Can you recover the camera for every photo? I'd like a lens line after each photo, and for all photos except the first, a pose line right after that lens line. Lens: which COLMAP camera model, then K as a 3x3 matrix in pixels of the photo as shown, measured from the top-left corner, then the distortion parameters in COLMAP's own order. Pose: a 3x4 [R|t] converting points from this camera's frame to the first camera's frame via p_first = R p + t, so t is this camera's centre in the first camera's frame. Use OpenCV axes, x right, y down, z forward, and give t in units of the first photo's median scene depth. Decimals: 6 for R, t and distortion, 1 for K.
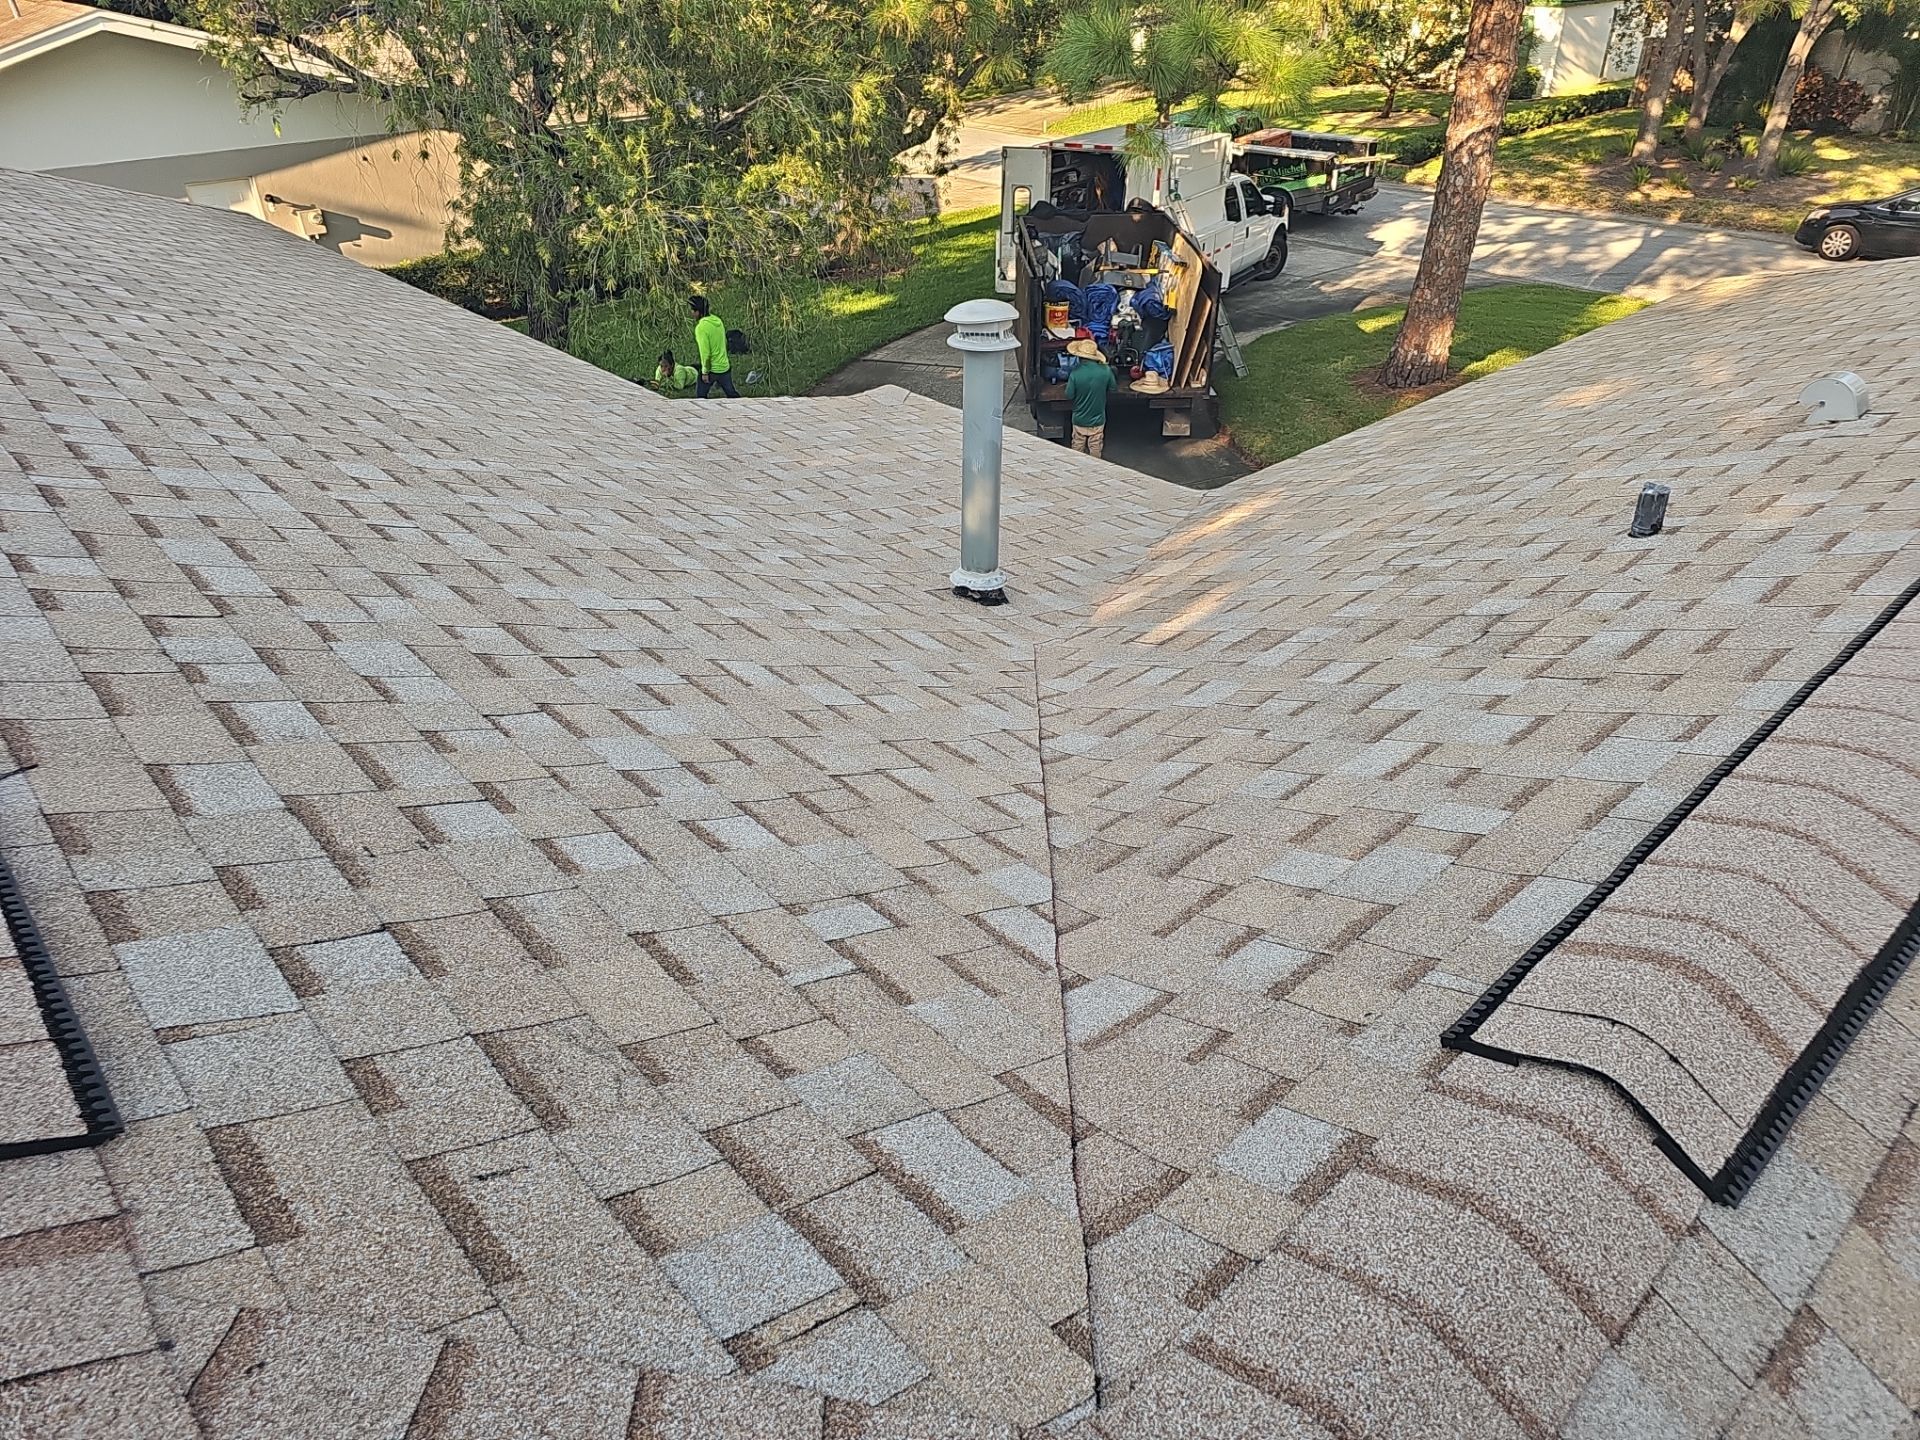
lens RADIAL K [[1273.3, 0, 960.0], [0, 1273.3, 720.0], [0, 0, 1]] dist [0.057521, -0.041976]
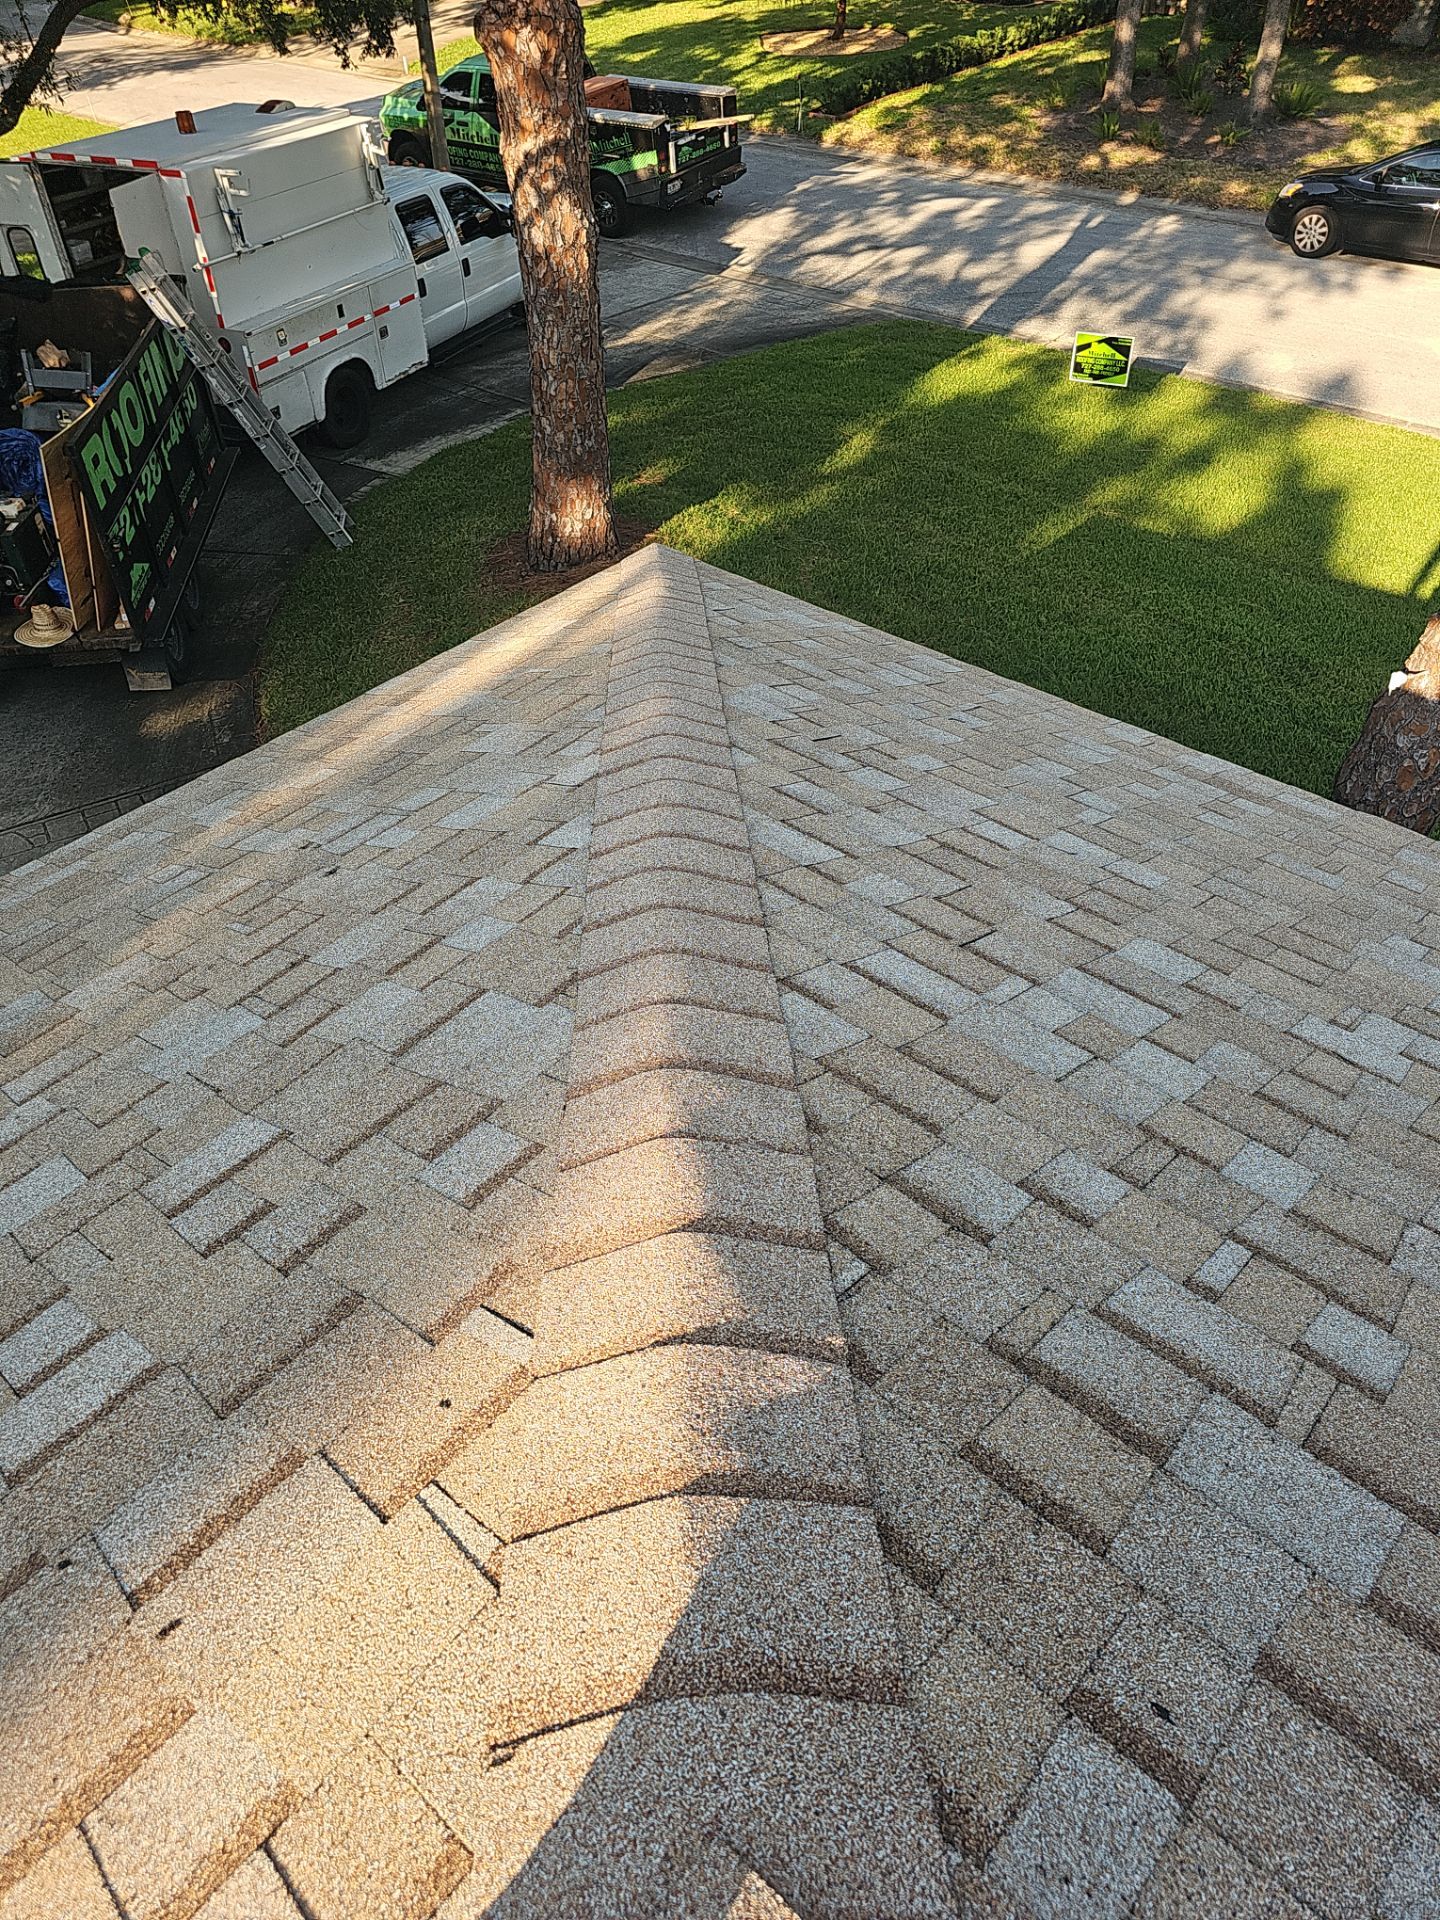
lens RADIAL K [[1228.2, 0, 723.8], [0, 1228.2, 985.7], [0, 0, 1]] dist [0.045456, -0.031910]
pose [[0.994449, -0.082925, 0.064768, 0.257151], [0.066425, 0.972142, 0.224782, -0.128607], [-0.081604, -0.219232, 0.972254, 0.222720]]
